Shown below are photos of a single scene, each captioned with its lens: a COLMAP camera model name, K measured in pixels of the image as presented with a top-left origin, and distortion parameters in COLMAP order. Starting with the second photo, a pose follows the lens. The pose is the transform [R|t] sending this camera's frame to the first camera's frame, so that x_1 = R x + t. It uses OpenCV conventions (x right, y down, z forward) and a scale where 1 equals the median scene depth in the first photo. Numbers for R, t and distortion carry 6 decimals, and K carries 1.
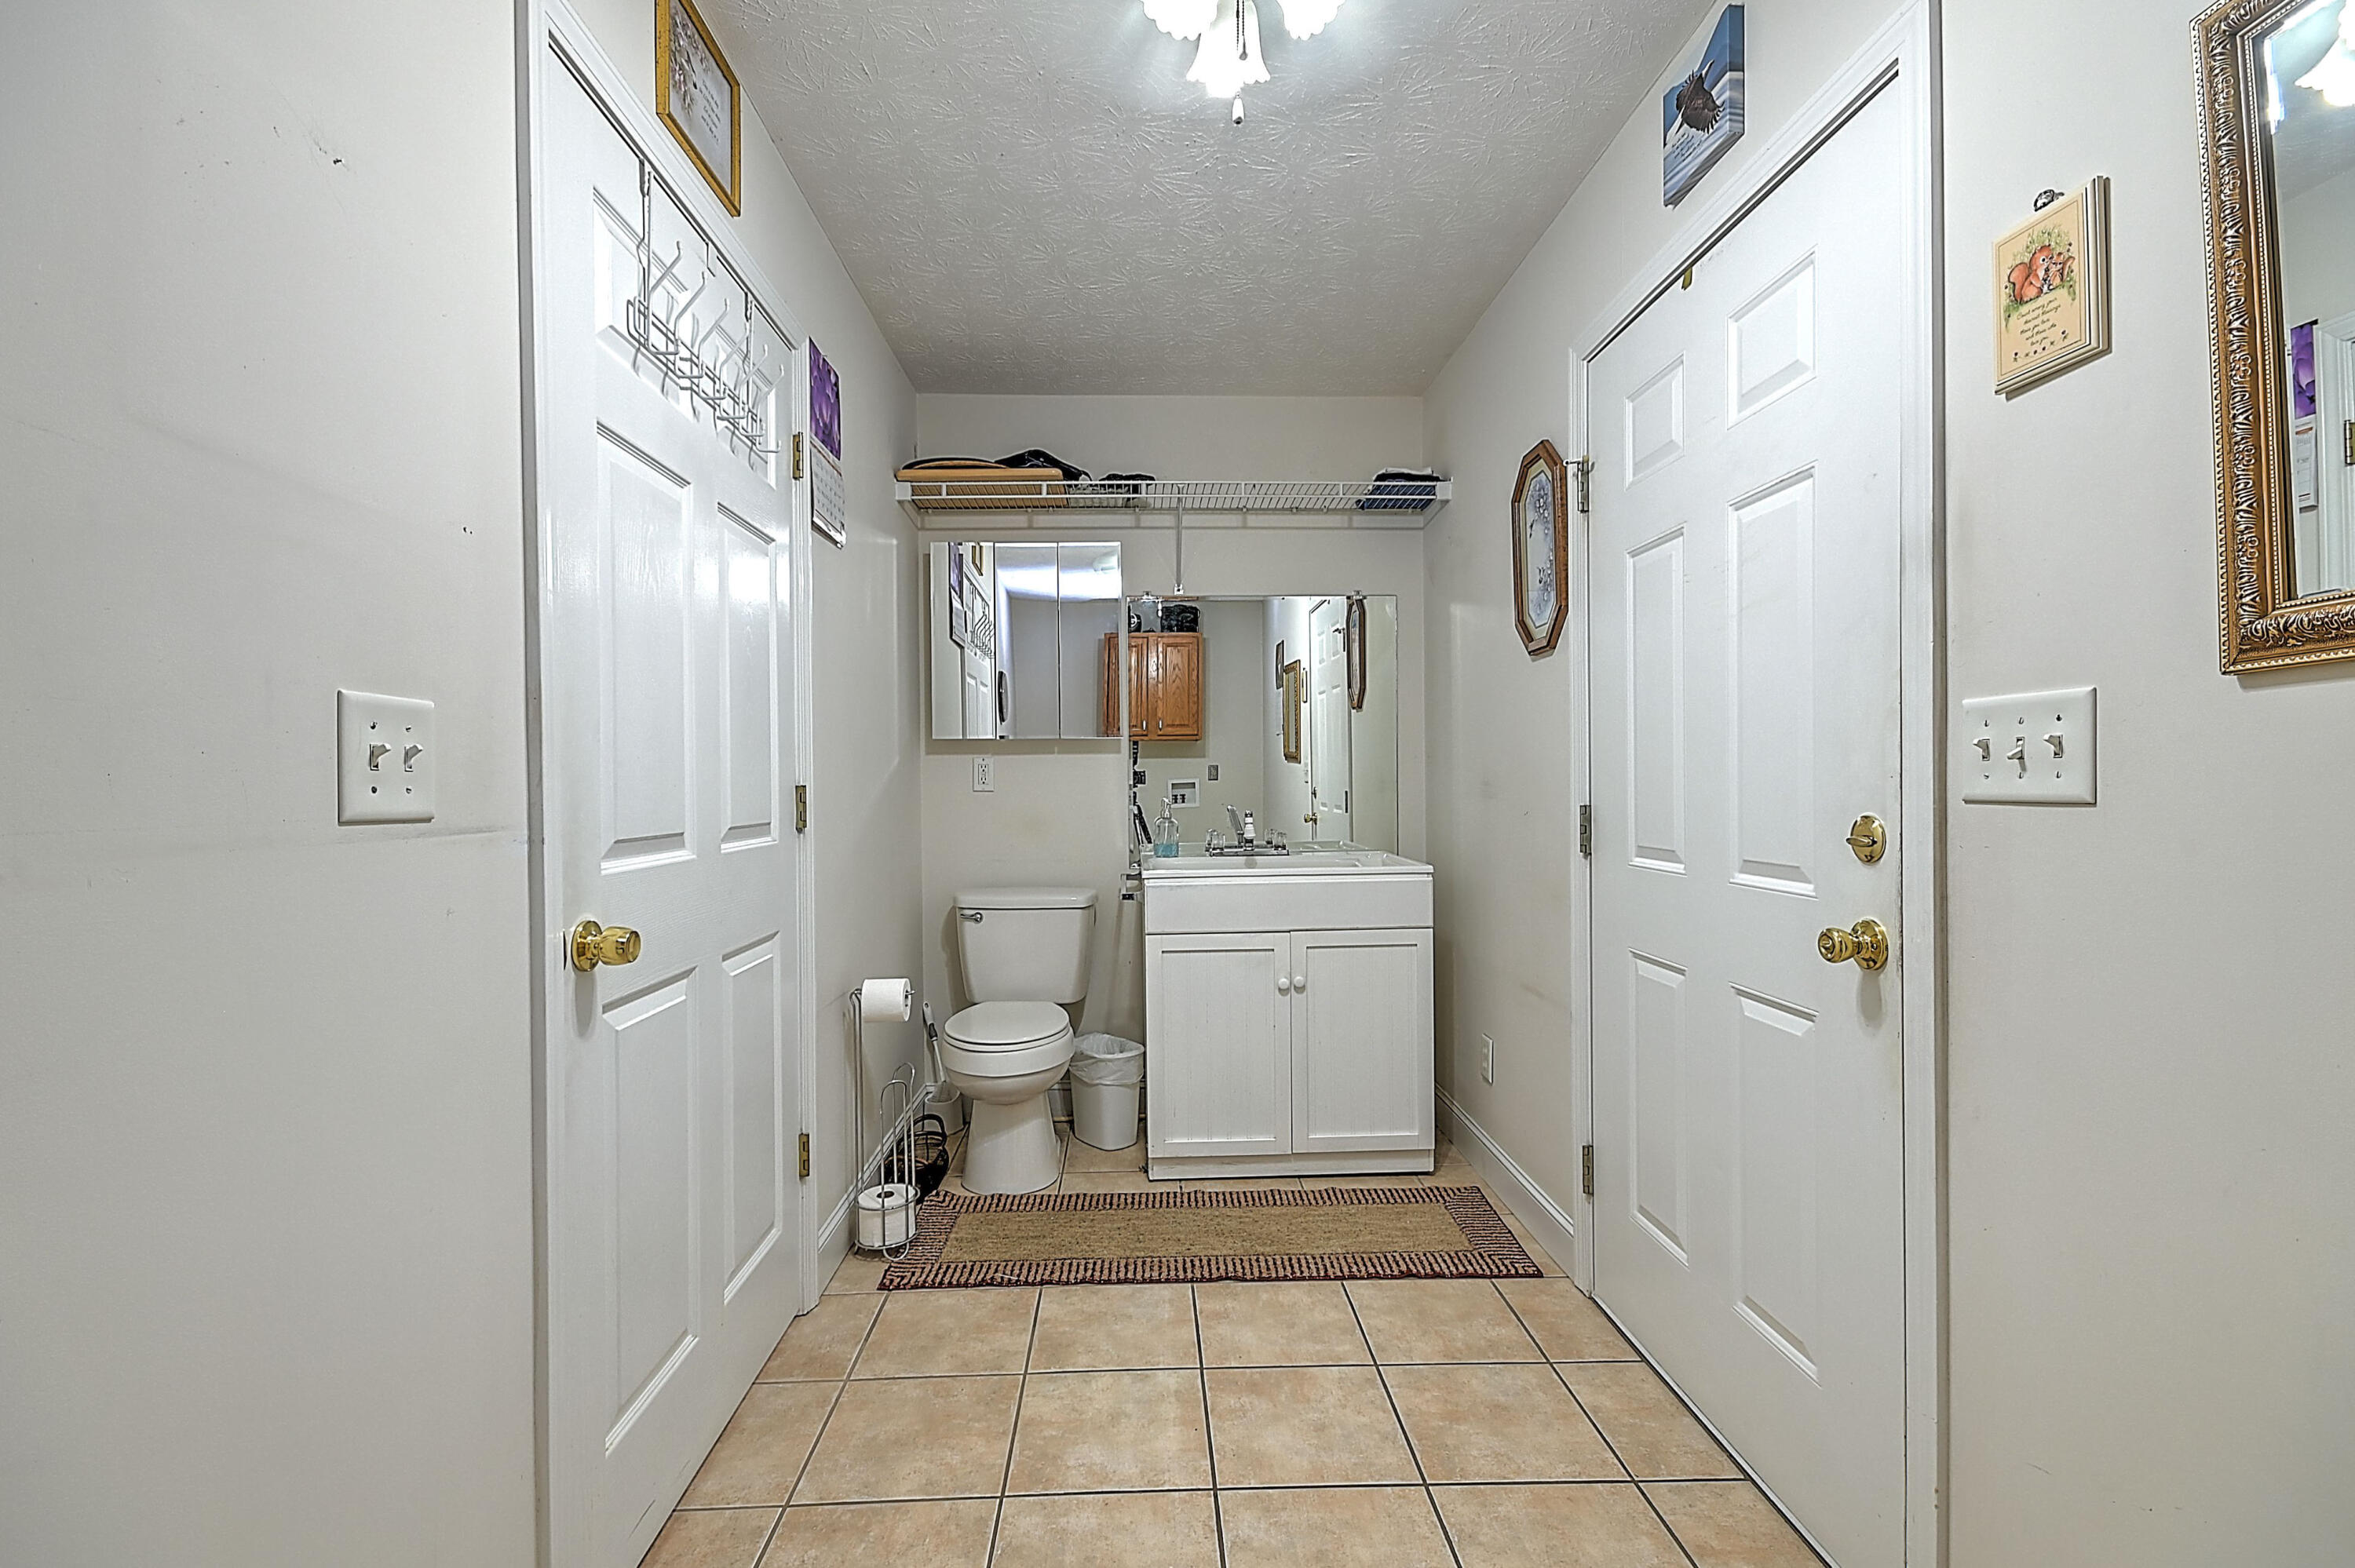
lens RADIAL K [[1038.7, 0, 1171.9], [0, 1038.7, 782.0], [0, 0, 1]] dist [0.009811, -0.002696]
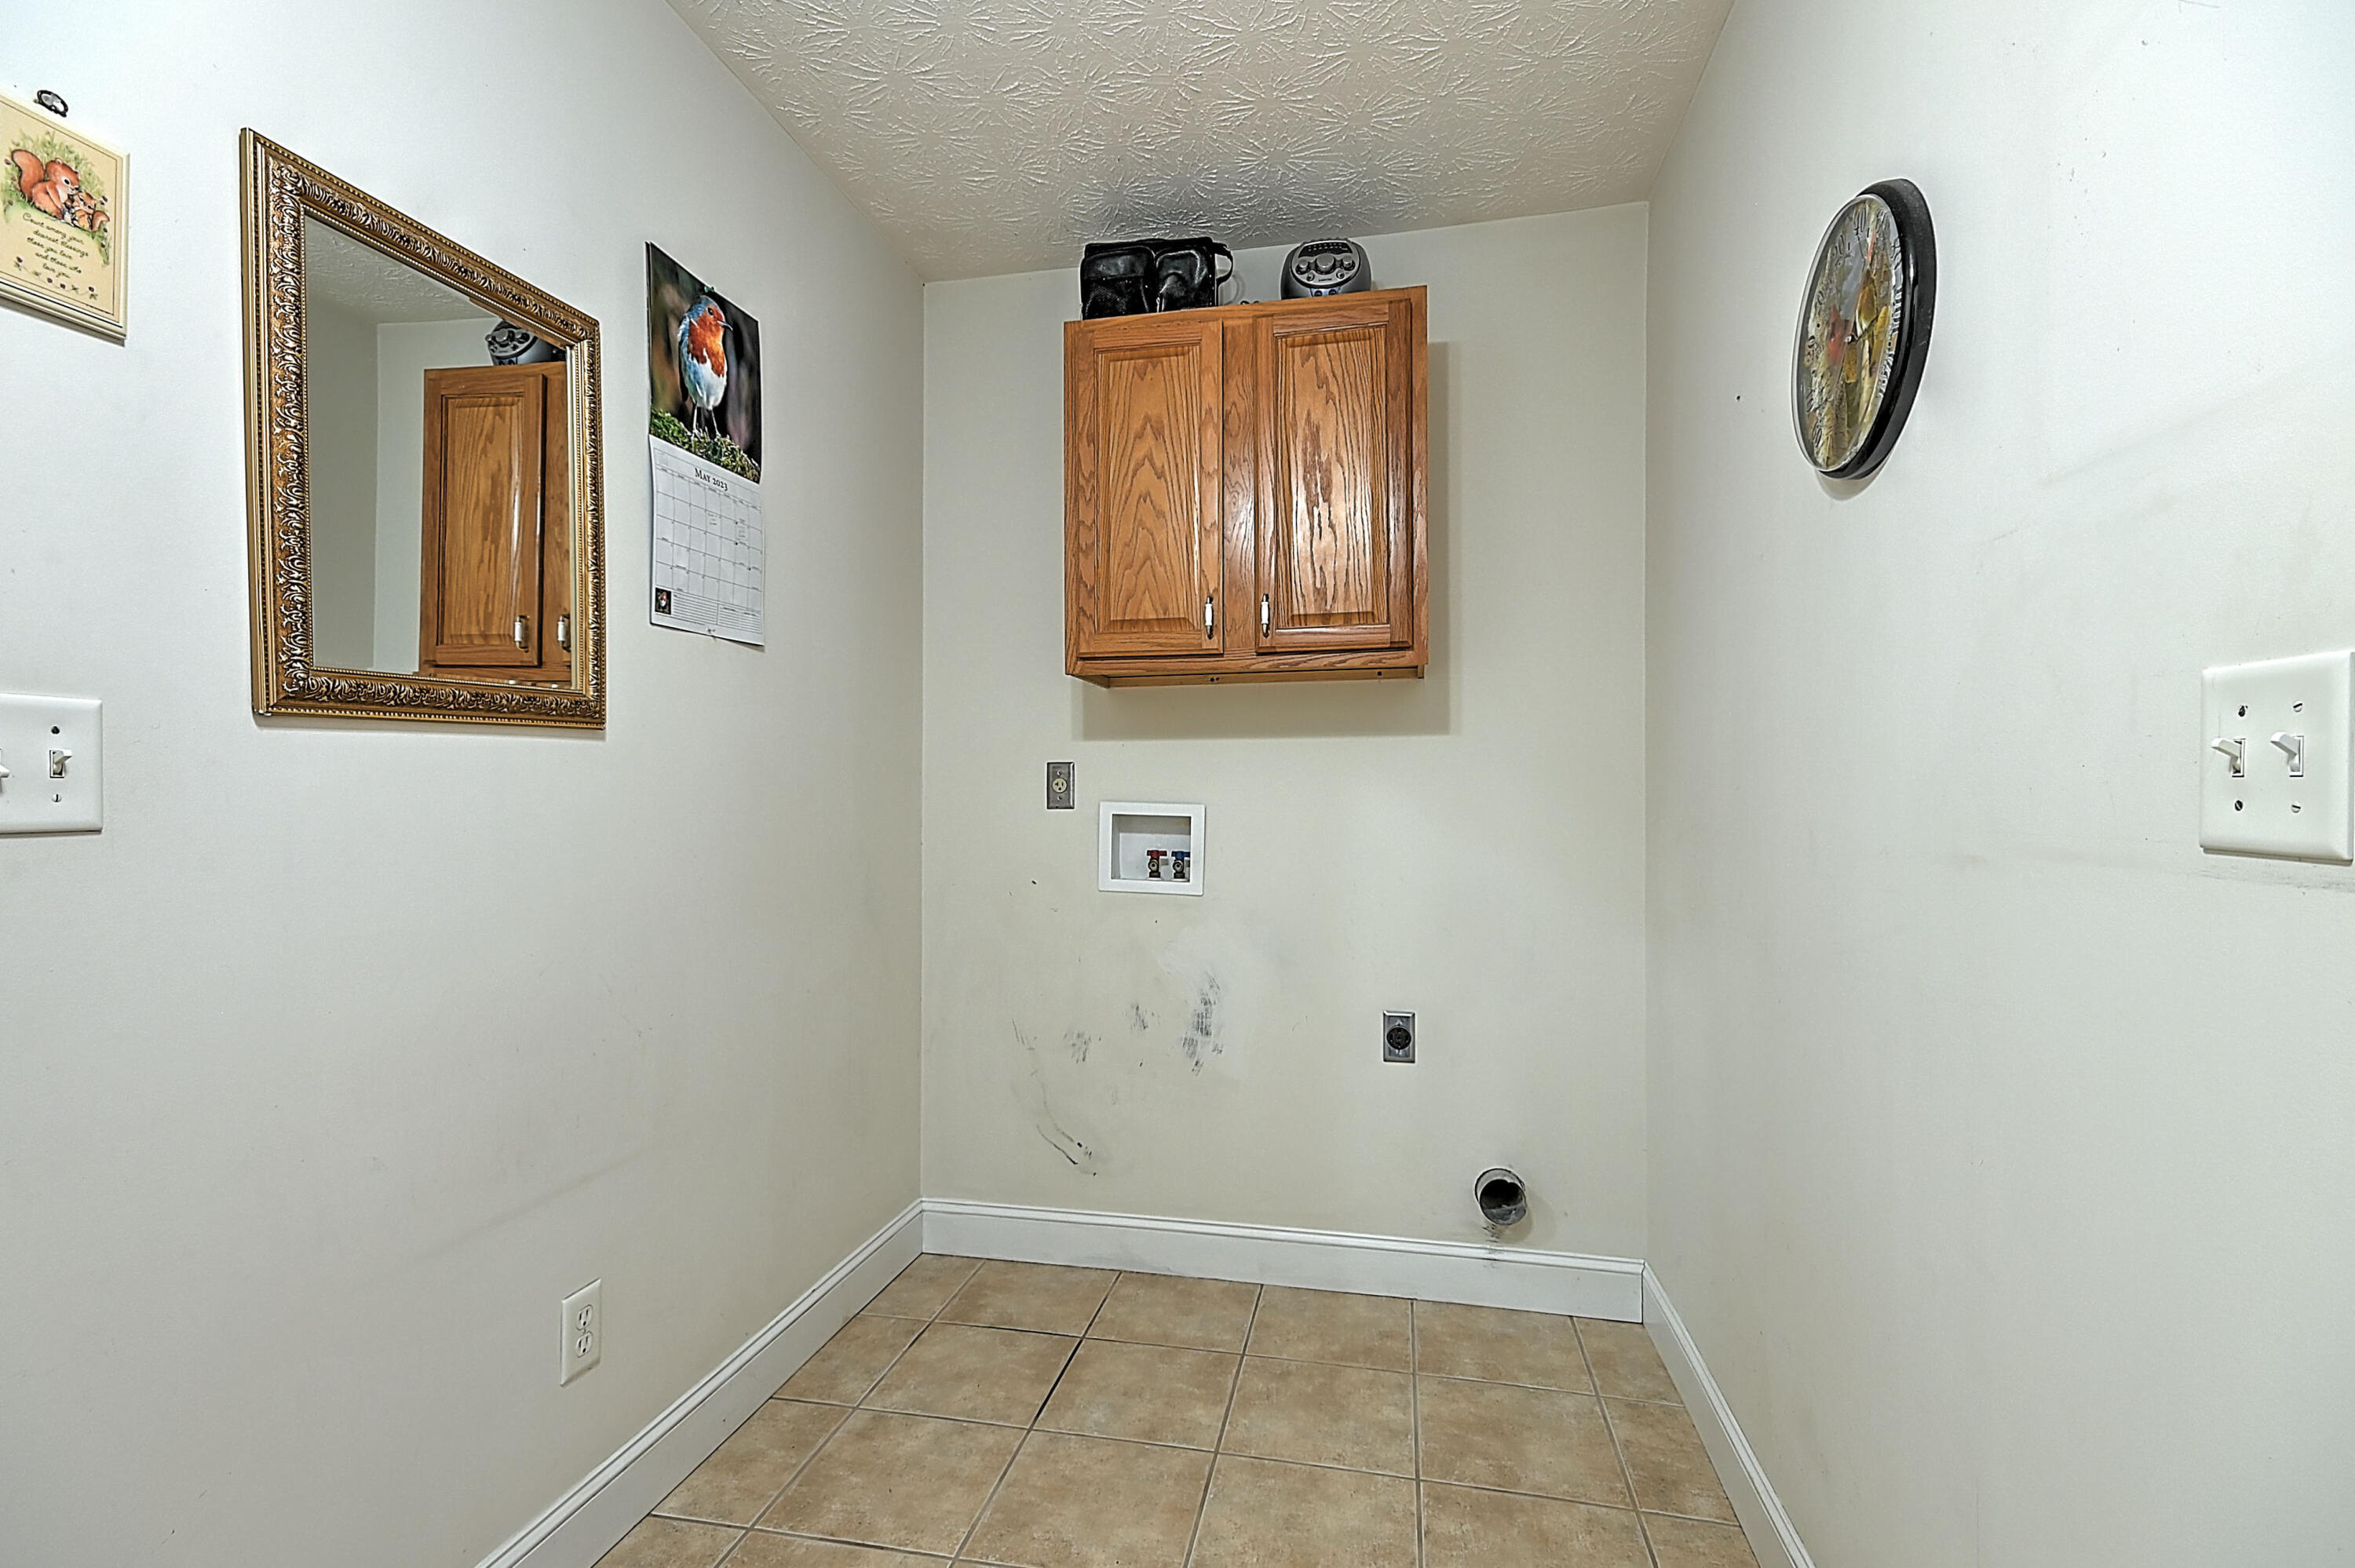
lens RADIAL K [[1081.8, 0, 1172.8], [0, 1081.8, 786.5], [0, 0, 1]] dist [0.005603, 0.000600]
pose [[-0.971999, 0.008368, 0.234835, -0.227892], [0.006921, 0.999952, -0.006984, -0.004238], [-0.234882, -0.005163, -0.972010, 1.655579]]
